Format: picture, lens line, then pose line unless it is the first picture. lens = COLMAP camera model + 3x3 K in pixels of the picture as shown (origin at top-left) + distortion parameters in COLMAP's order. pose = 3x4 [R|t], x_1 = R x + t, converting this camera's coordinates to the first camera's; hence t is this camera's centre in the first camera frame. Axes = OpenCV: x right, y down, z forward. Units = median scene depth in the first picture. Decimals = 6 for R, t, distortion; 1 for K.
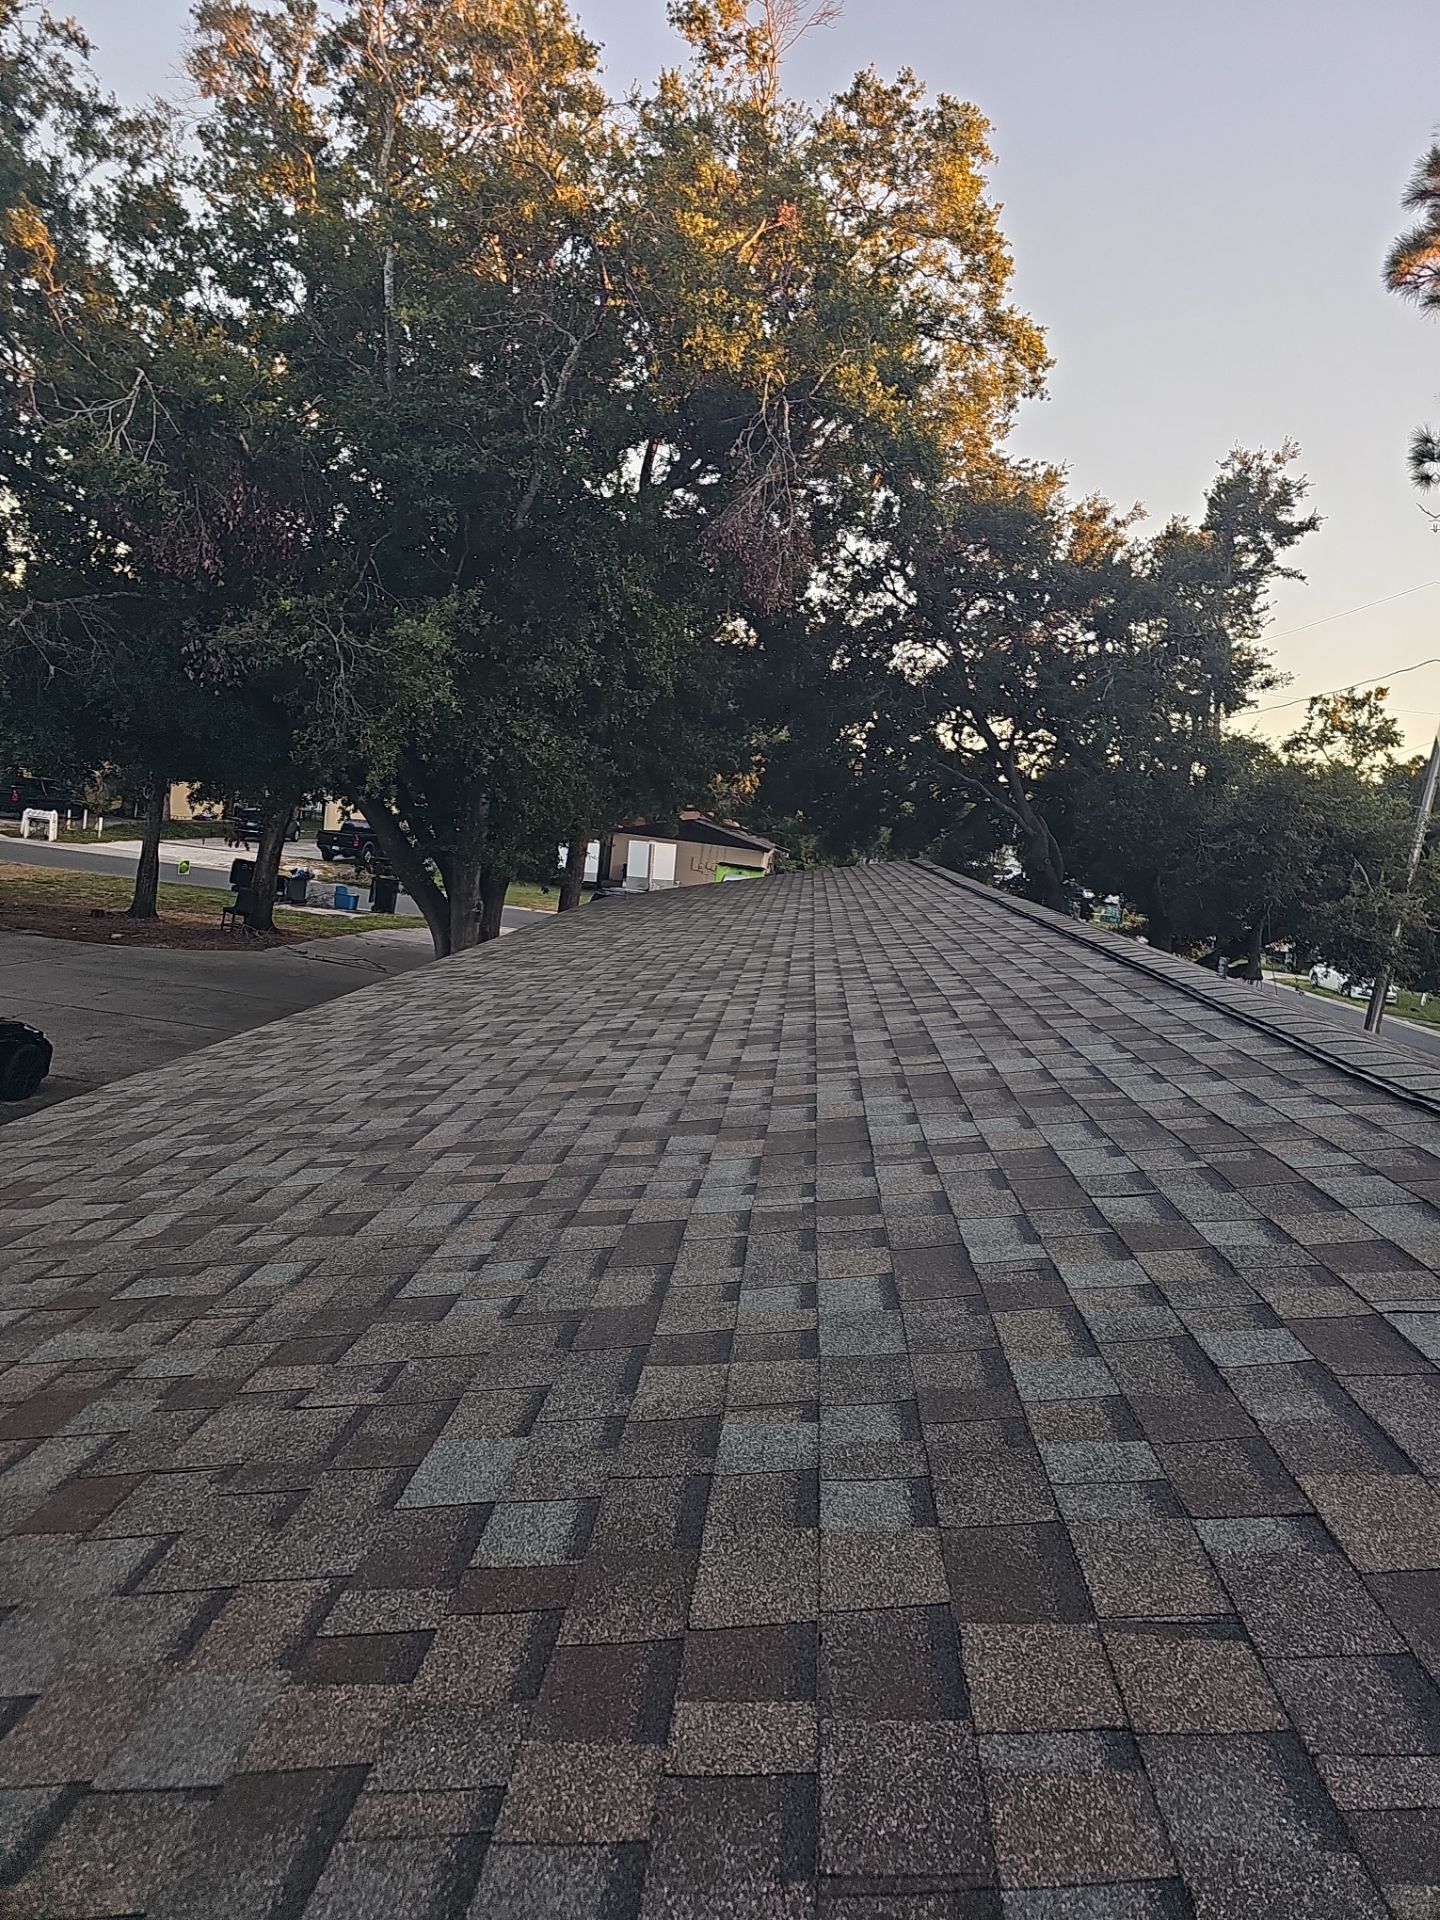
lens RADIAL K [[1255.4, 0, 715.4], [0, 1255.4, 963.1], [0, 0, 1]] dist [0.053105, -0.032285]
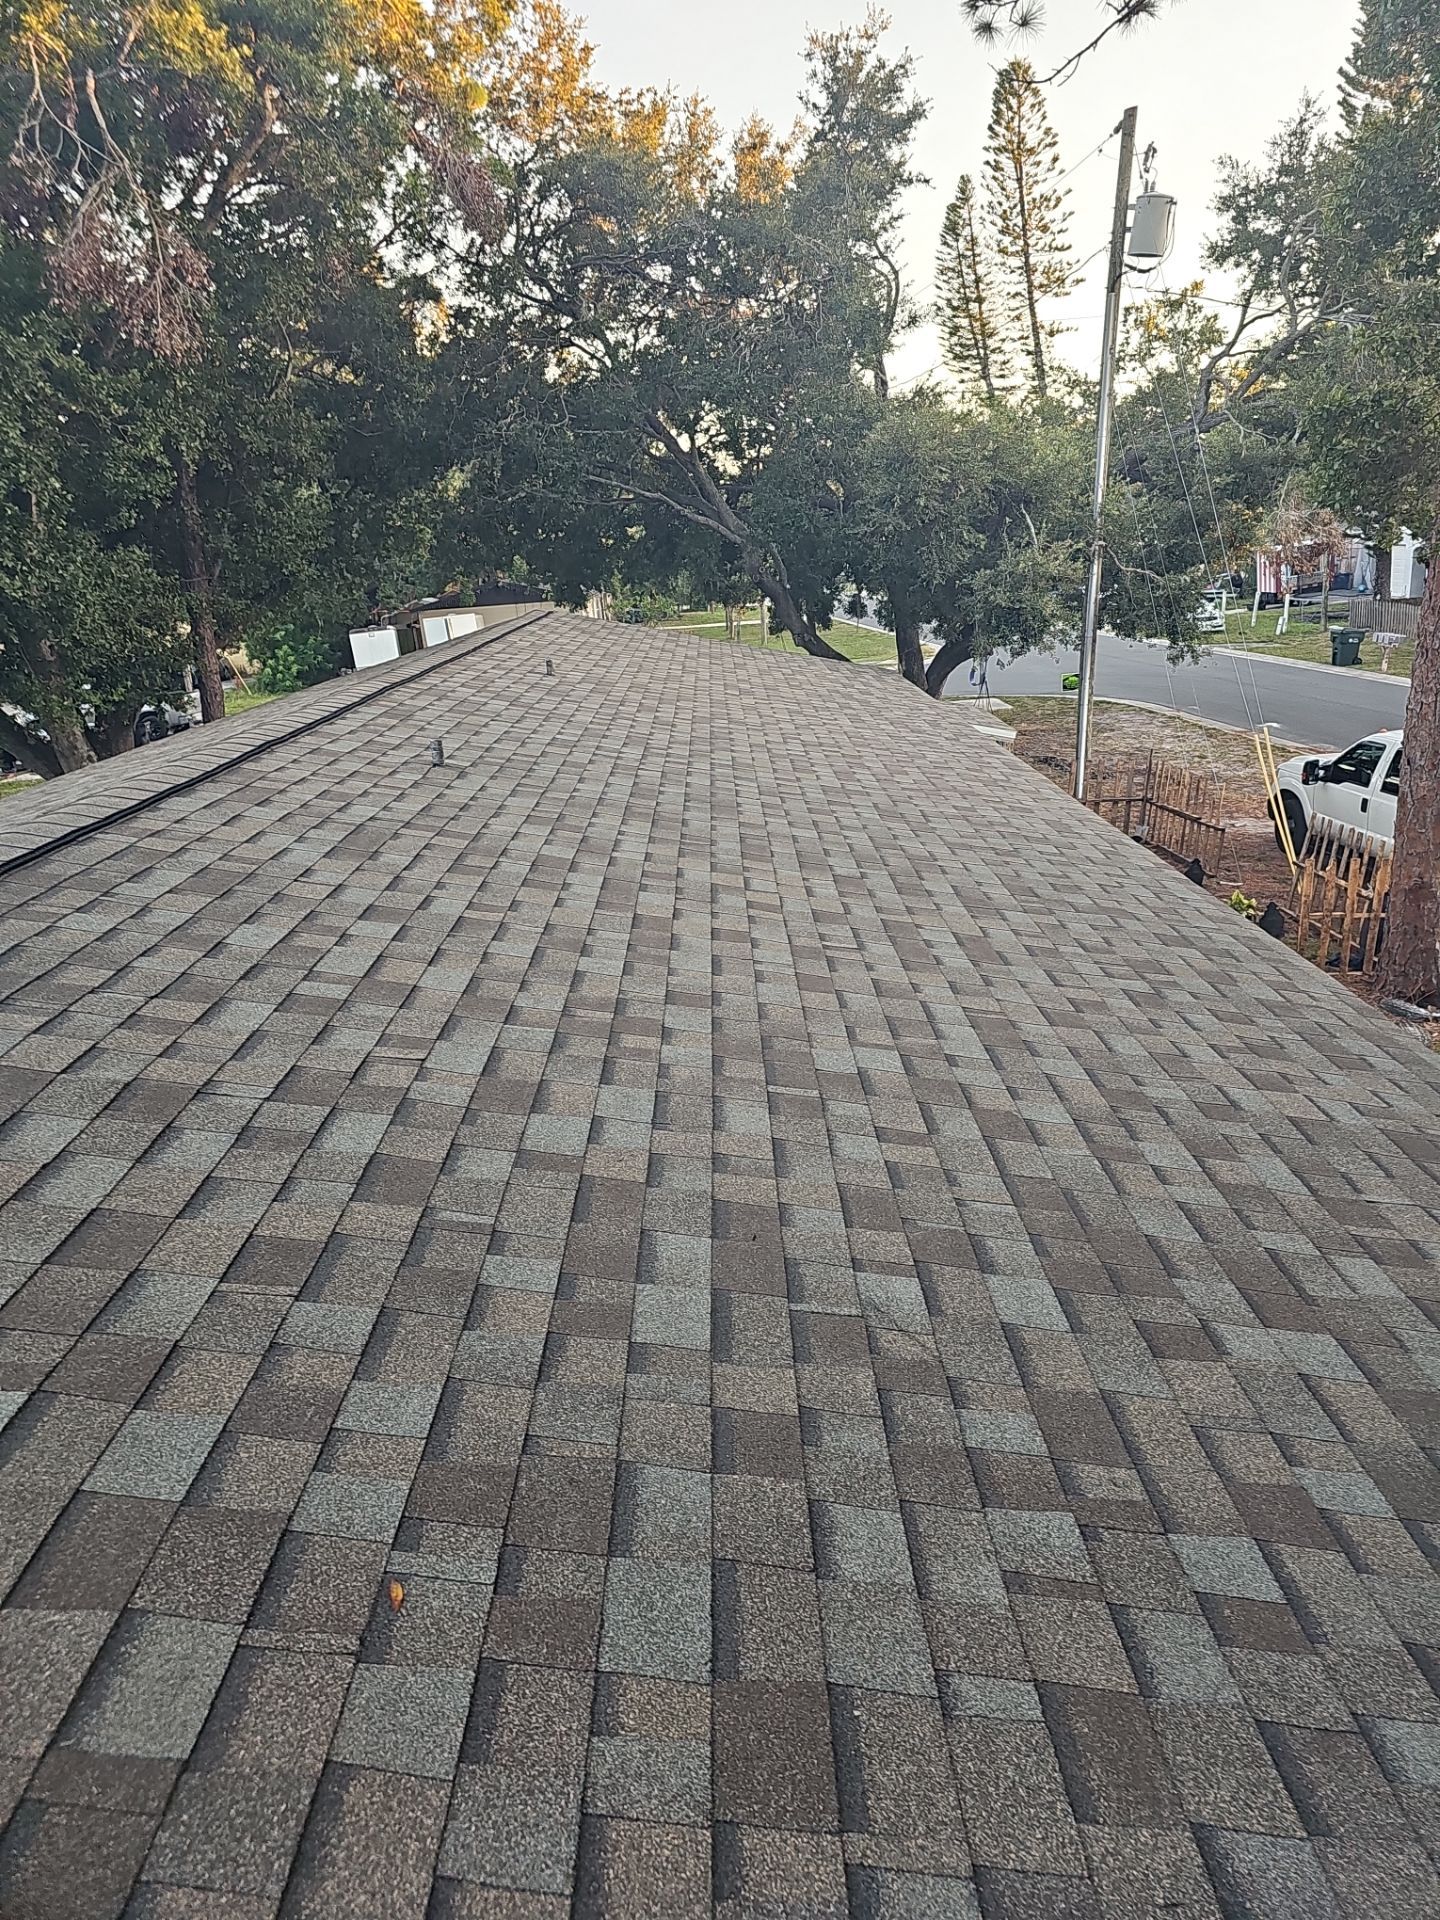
lens RADIAL K [[1255.4, 0, 733.6], [0, 1255.4, 974.1], [0, 0, 1]] dist [0.053105, -0.032285]
pose [[0.977483, -0.210317, 0.017137, 0.169887], [0.202134, 0.956567, 0.210051, 0.001992], [-0.060570, -0.201857, 0.977540, 0.043281]]
